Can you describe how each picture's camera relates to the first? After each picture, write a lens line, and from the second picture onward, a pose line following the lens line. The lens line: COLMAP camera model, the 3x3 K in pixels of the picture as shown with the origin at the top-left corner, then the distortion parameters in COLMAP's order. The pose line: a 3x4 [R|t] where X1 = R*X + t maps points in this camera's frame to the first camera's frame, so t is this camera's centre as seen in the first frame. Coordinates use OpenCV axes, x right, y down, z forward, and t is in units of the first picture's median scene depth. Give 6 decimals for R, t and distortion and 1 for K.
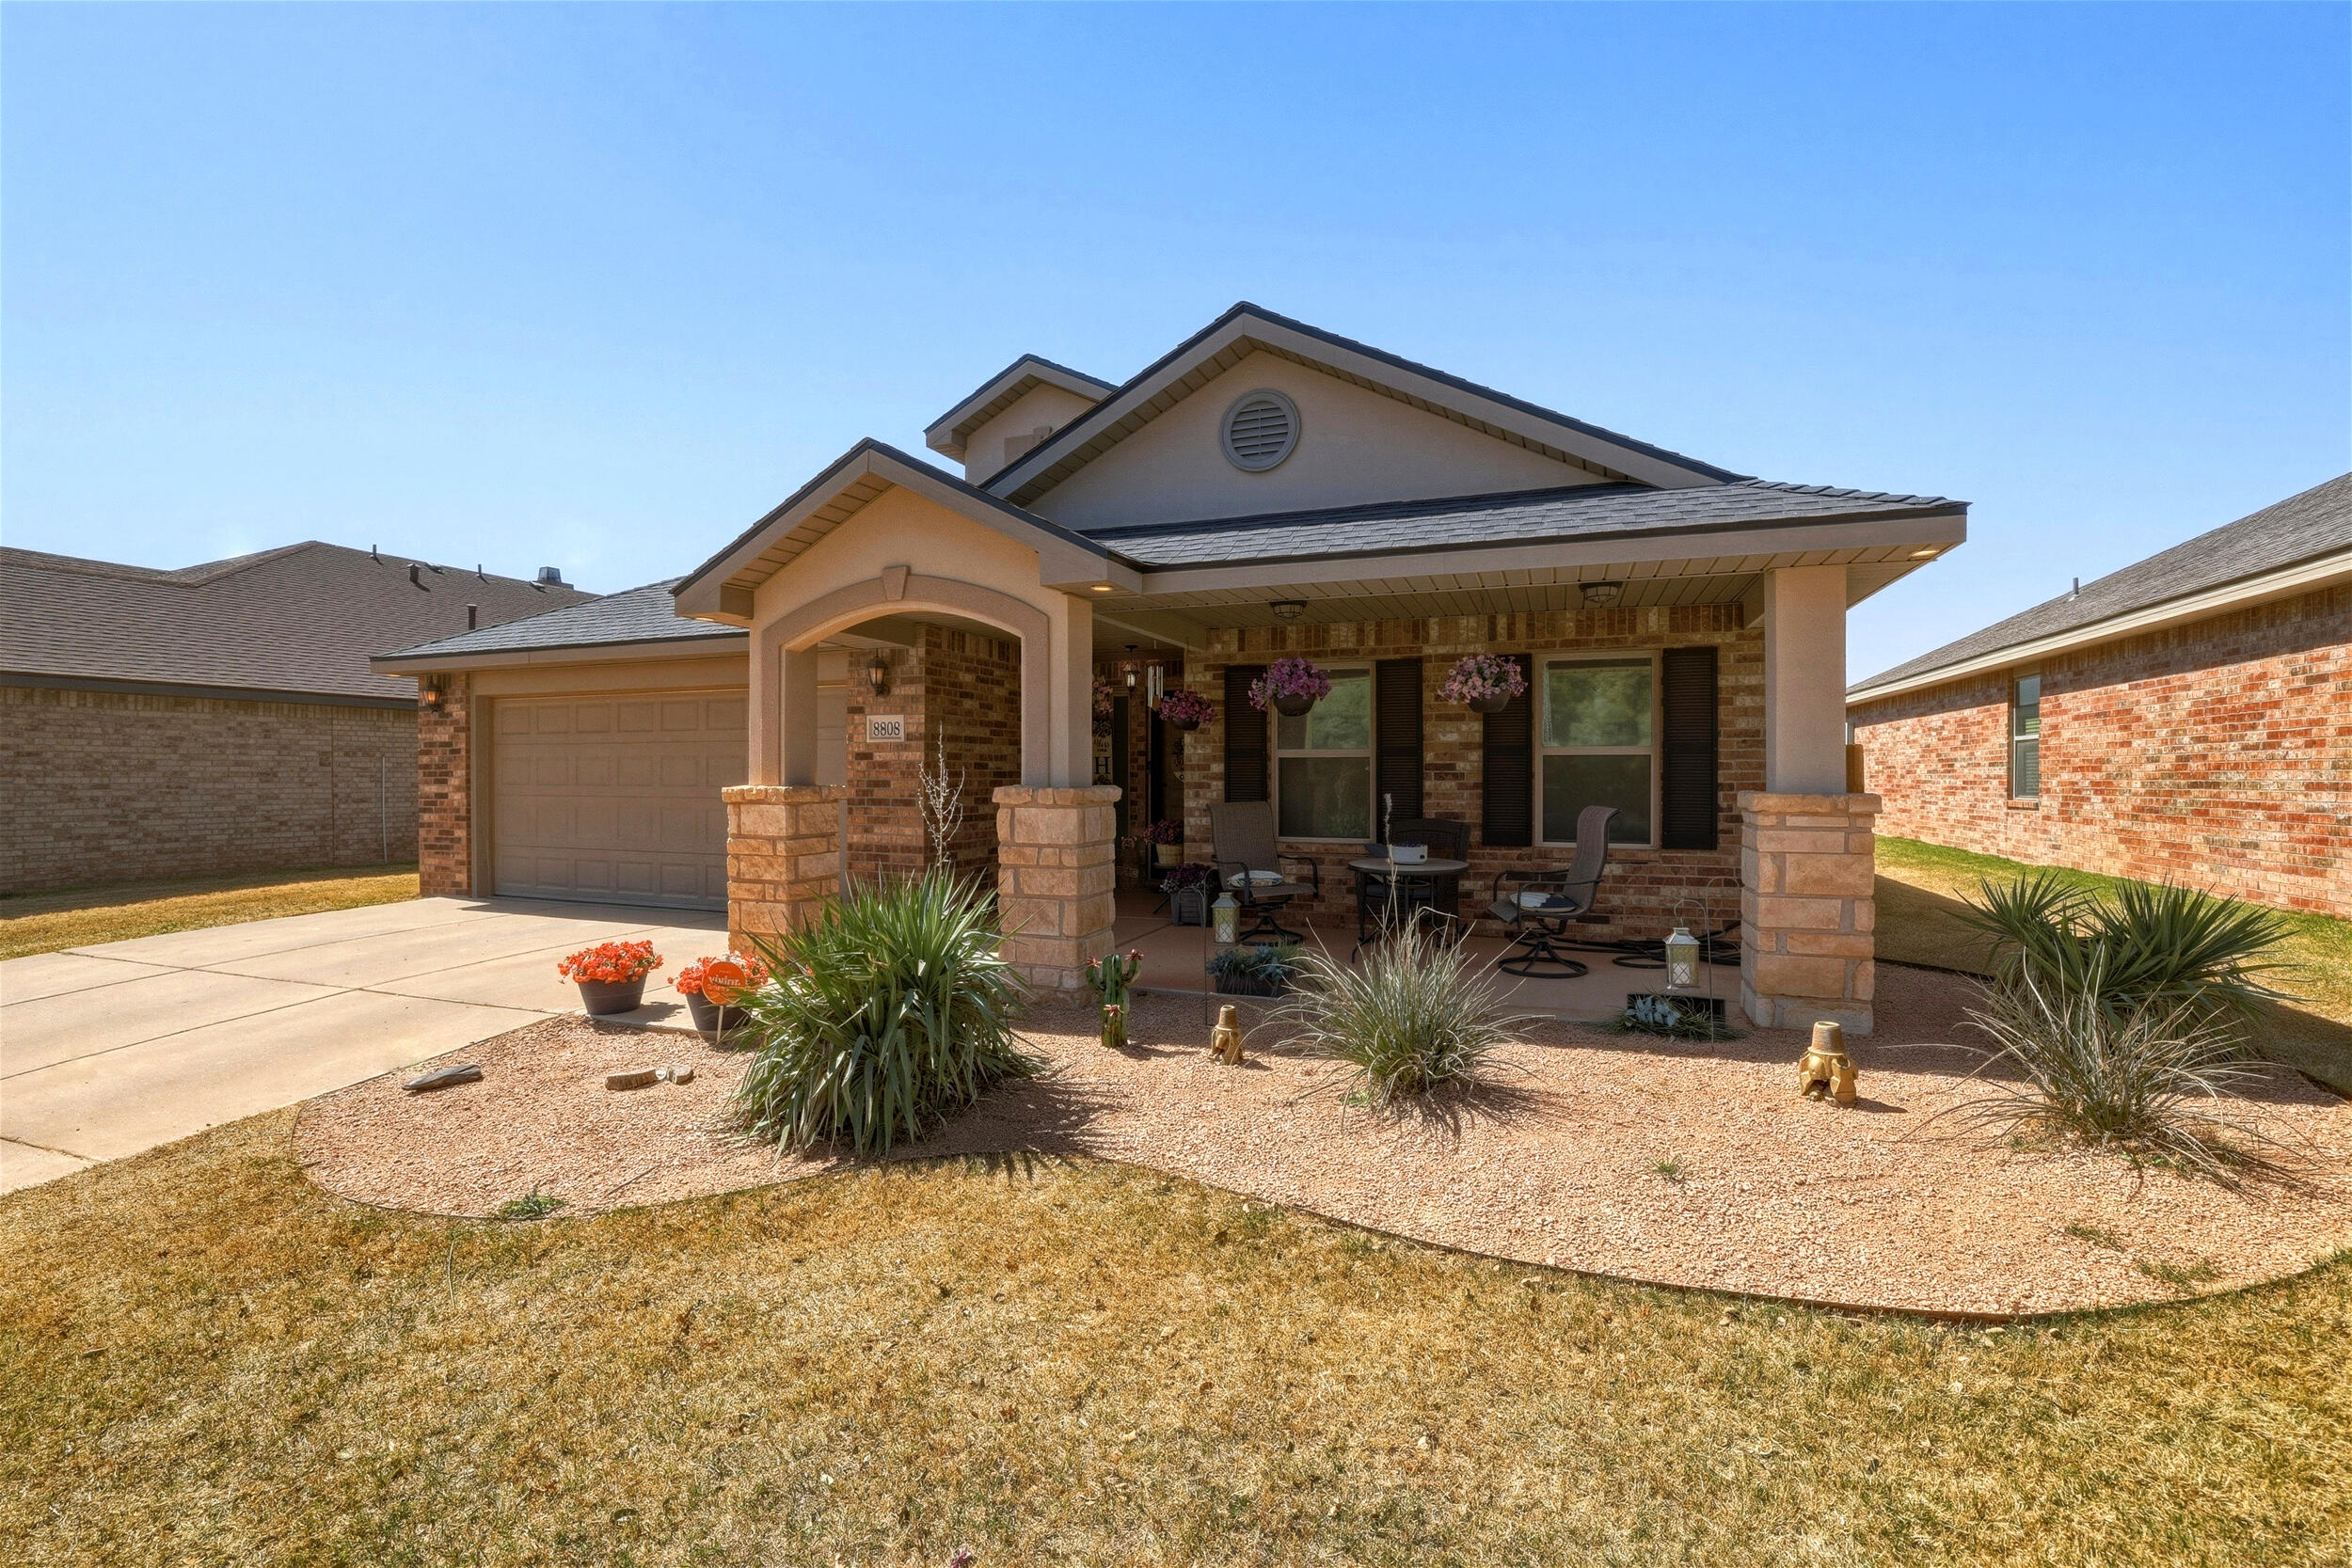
lens RADIAL K [[1022.1, 0, 1170.9], [0, 1022.1, 771.1], [0, 0, 1]] dist [-0.043839, 0.015732]
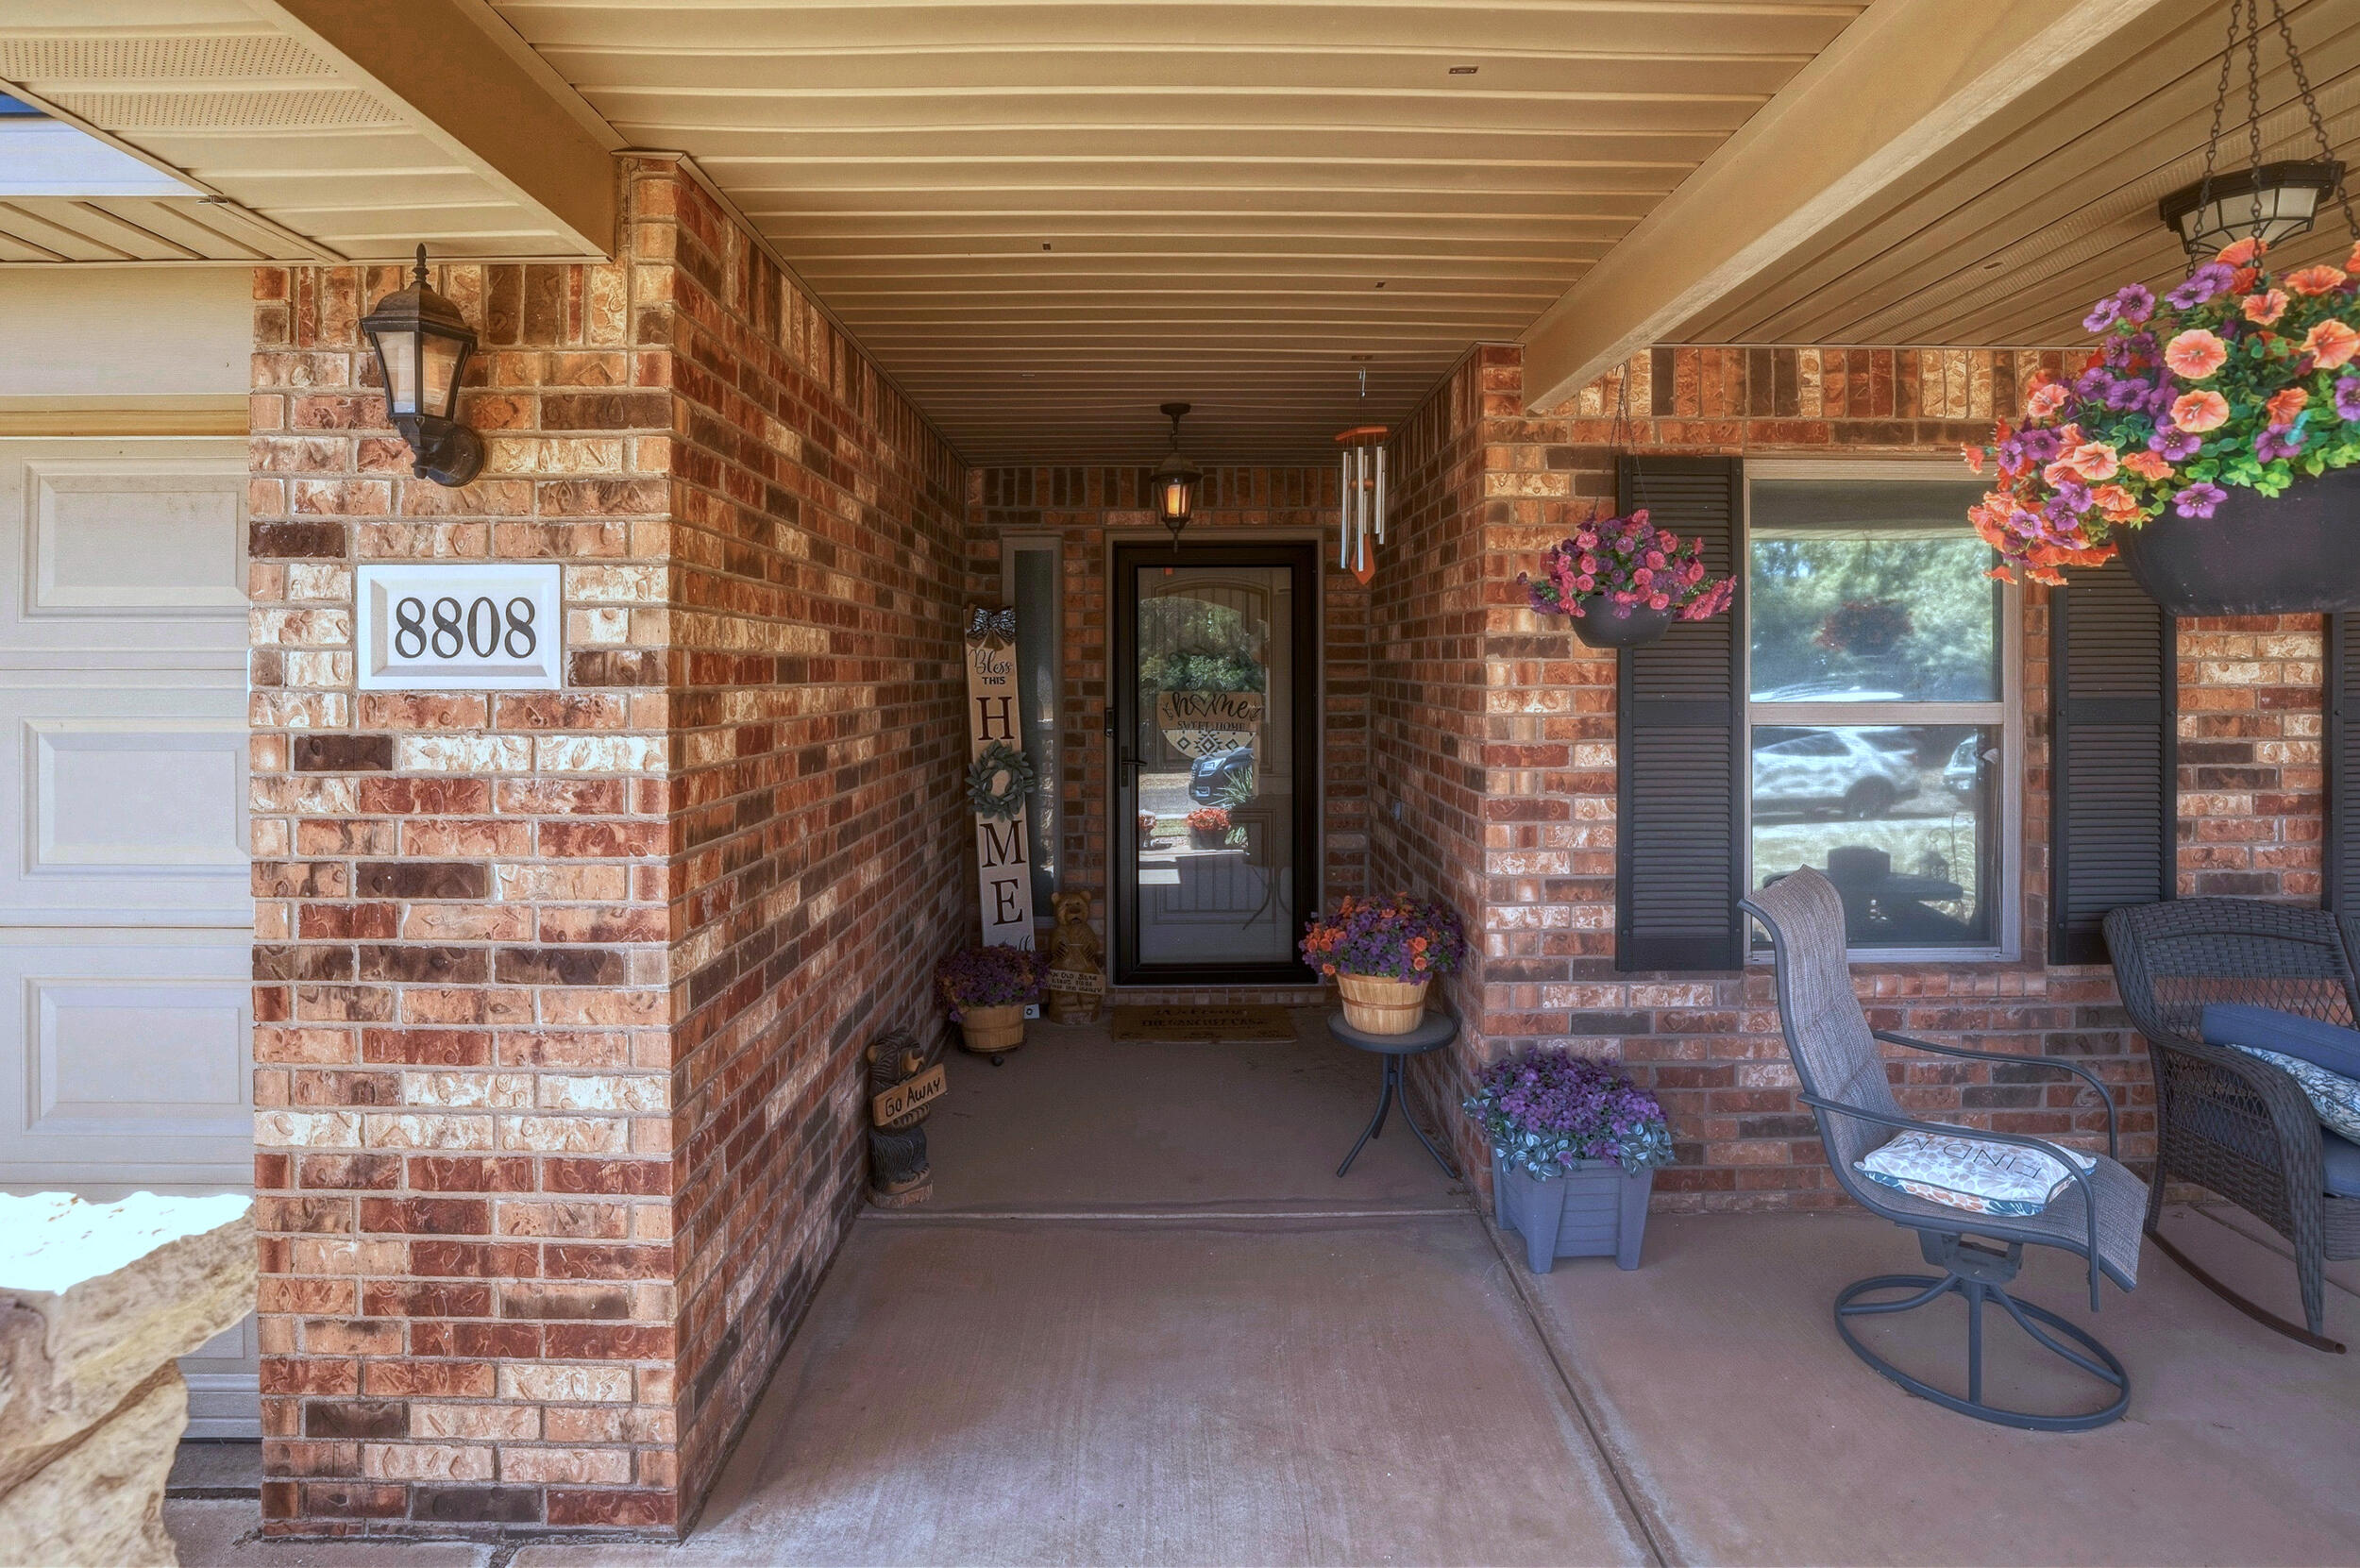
lens RADIAL K [[1178.8, 0, 1176.7], [0, 1178.8, 674.0], [0, 0, 1]] dist [-0.027282, 0.000263]
pose [[0.929678, -0.000807, 0.368373, -0.246654], [-0.000544, 0.999993, 0.003565, -0.035094], [-0.368374, -0.003515, 0.929671, 0.763201]]
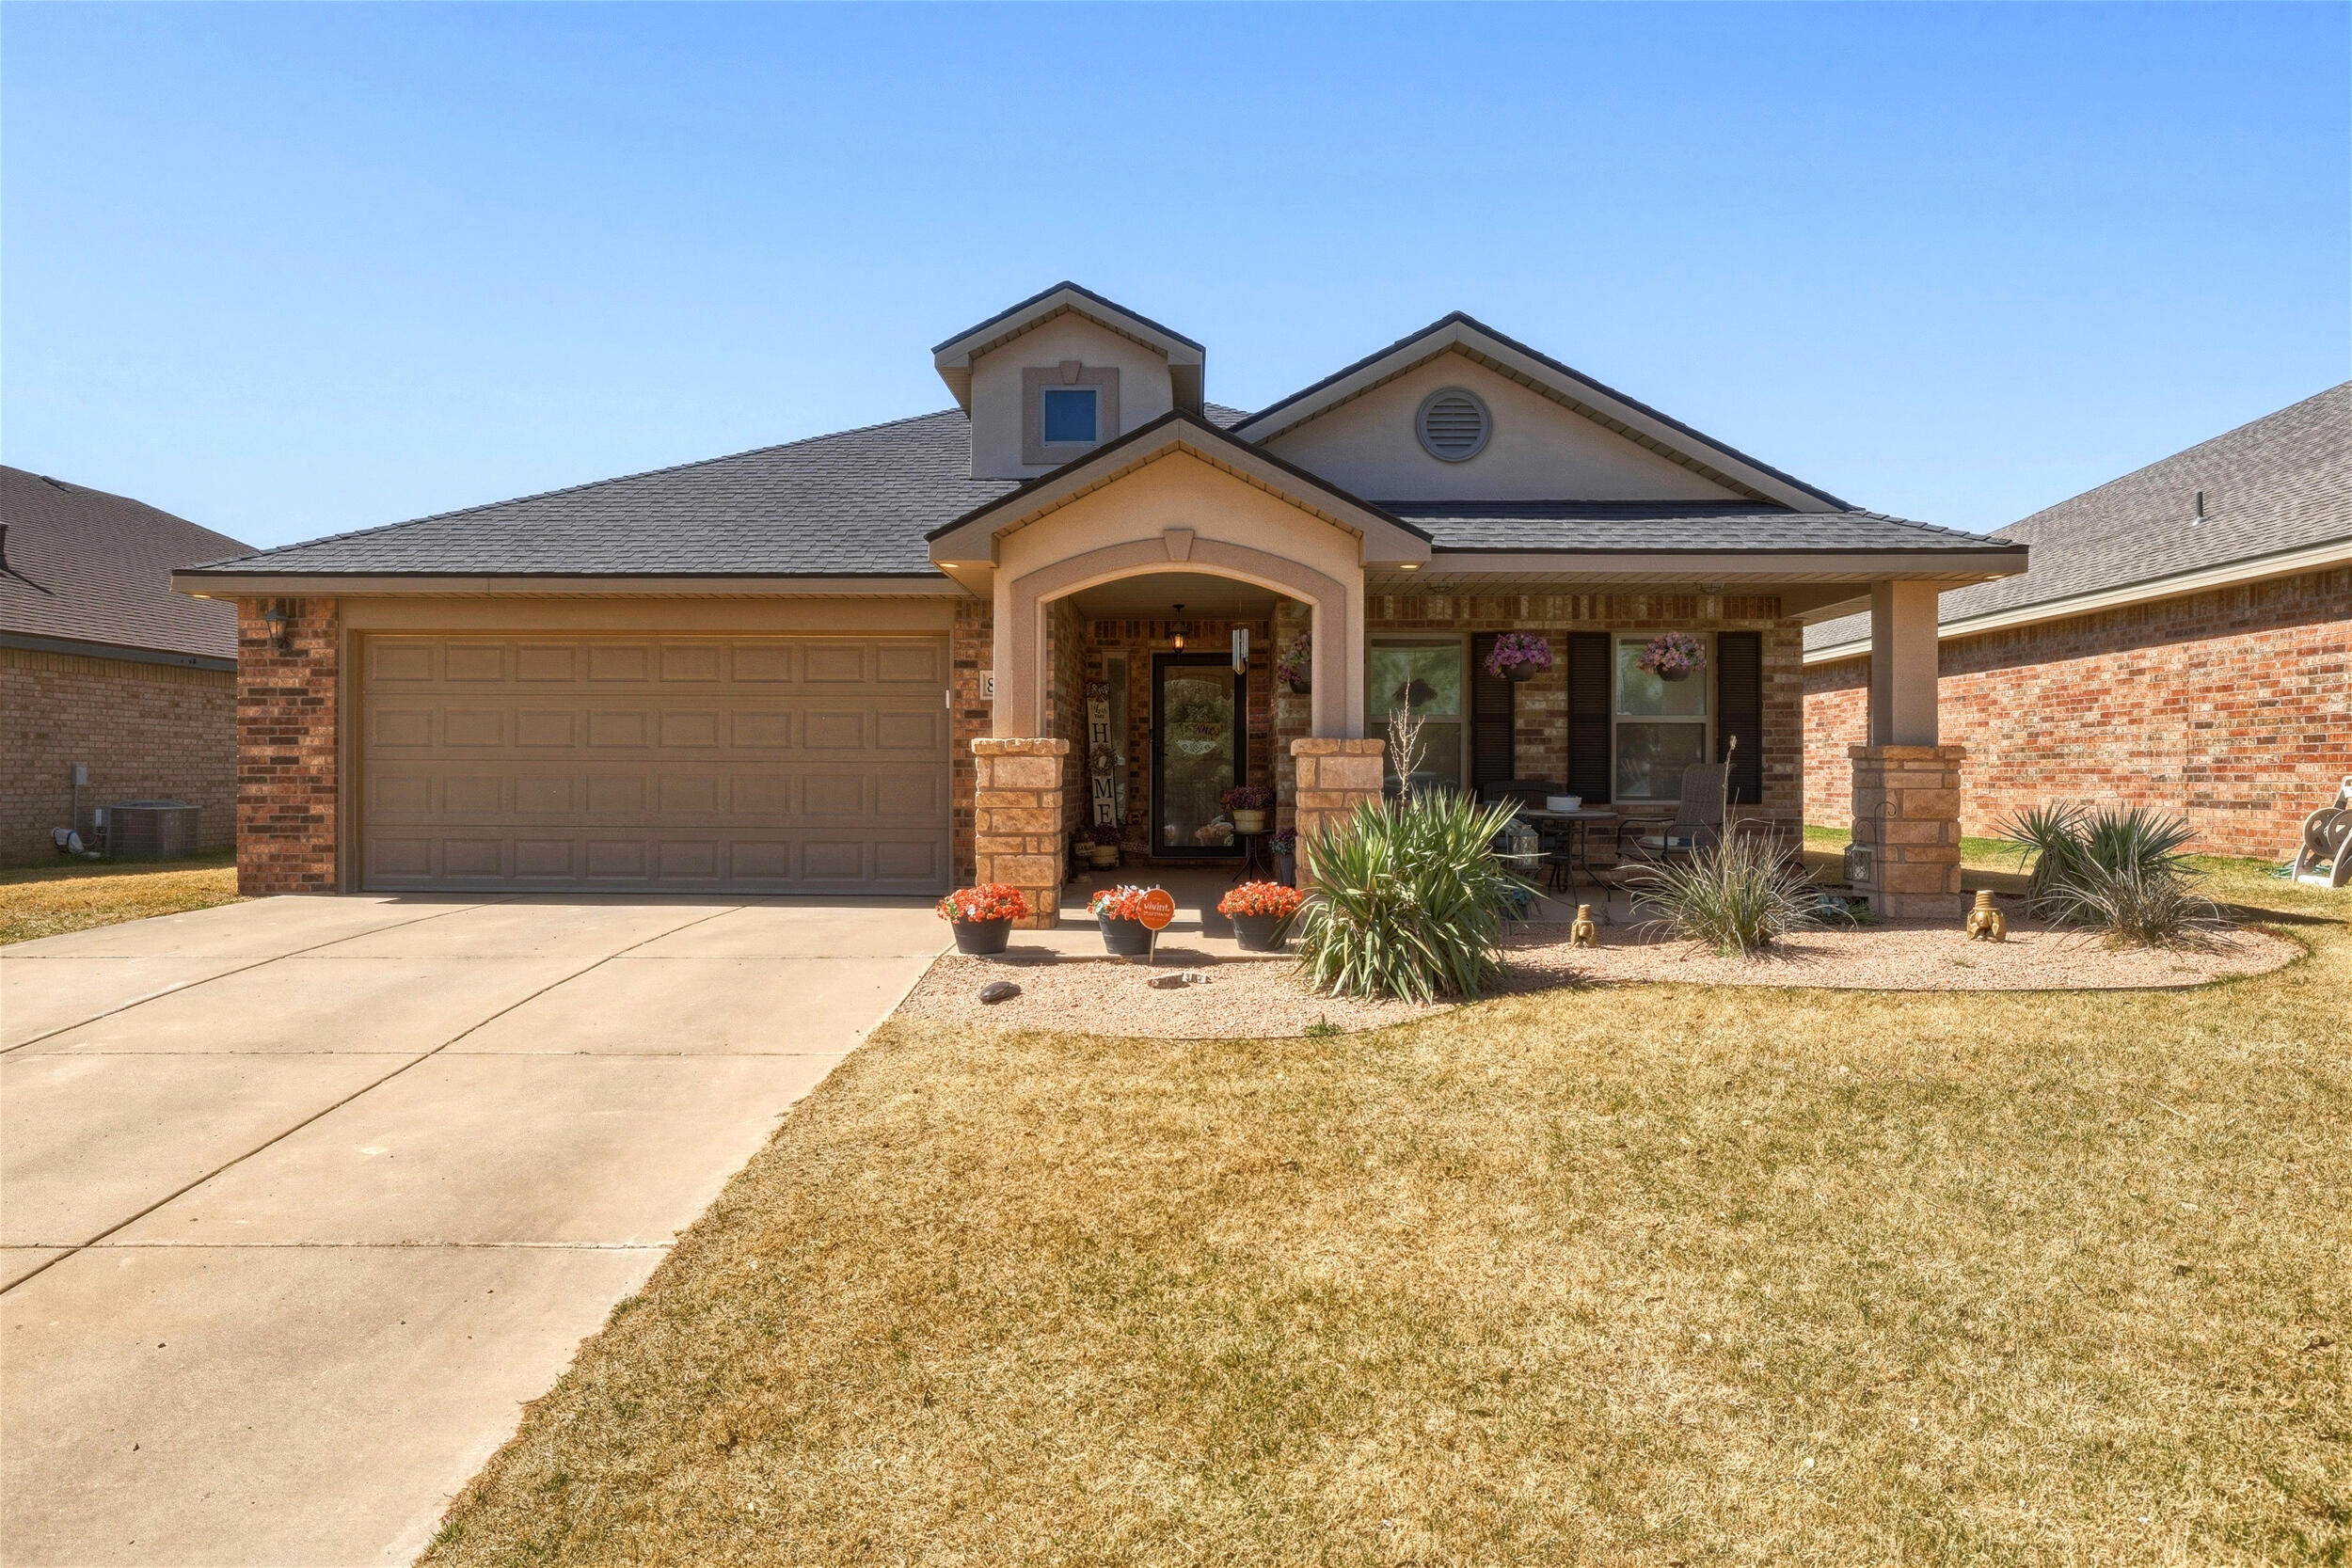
lens RADIAL K [[1420.1, 0, 1177.4], [0, 1420.1, 754.5], [0, 0, 1]] dist [0.003350, 0.001637]
pose [[0.938518, 0.007856, 0.345142, -0.625602], [-0.004626, 0.999937, -0.010179, 0.037316], [-0.345200, 0.007956, 0.938495, -0.301847]]
